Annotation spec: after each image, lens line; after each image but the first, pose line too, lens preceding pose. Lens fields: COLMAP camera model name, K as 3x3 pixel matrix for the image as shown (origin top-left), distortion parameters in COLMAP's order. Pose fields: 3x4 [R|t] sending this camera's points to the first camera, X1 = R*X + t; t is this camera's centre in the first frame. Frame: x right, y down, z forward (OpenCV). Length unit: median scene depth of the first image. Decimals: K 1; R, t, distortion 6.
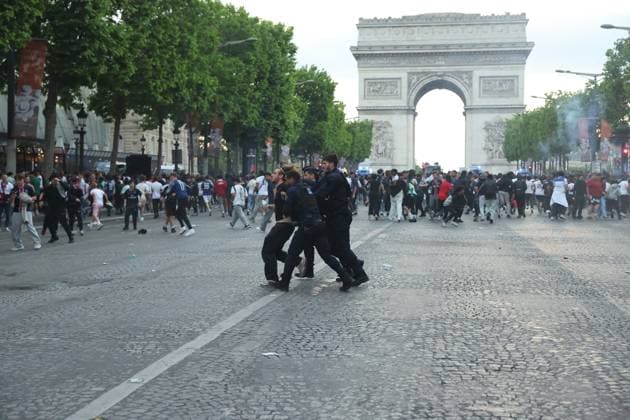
lens RADIAL K [[929.0, 0, 315.0], [0, 929.0, 210.0], [0, 0, 1]] dist [0.108493, 0.086155]
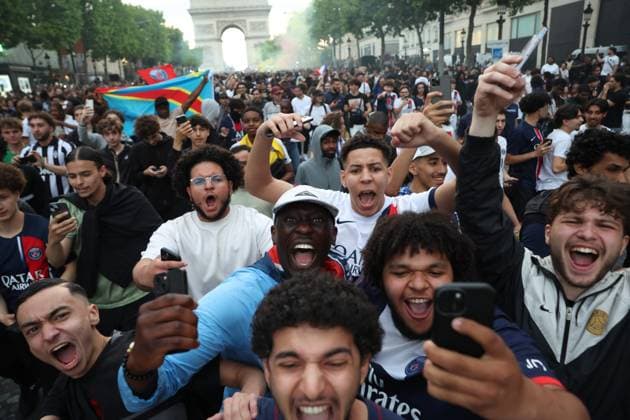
lens RADIAL K [[437.4, 0, 315.0], [0, 437.4, 210.0], [0, 0, 1]] dist [-0.109994, 0.103047]
pose [[0.954283, -0.143216, 0.262359, -0.010268], [0.064874, 0.956054, 0.285923, 0.001147], [-0.291778, -0.255831, 0.921638, -0.226909]]
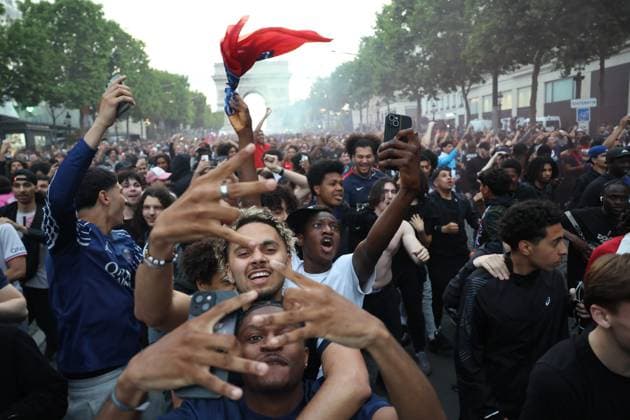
lens RADIAL K [[437.4, 0, 315.0], [0, 437.4, 210.0], [0, 0, 1]] dist [-0.109994, 0.103047]
pose [[0.964683, -0.089718, 0.247665, -0.012092], [0.054388, 0.987791, 0.145983, 0.001659], [-0.257739, -0.127357, 0.957784, -0.184537]]
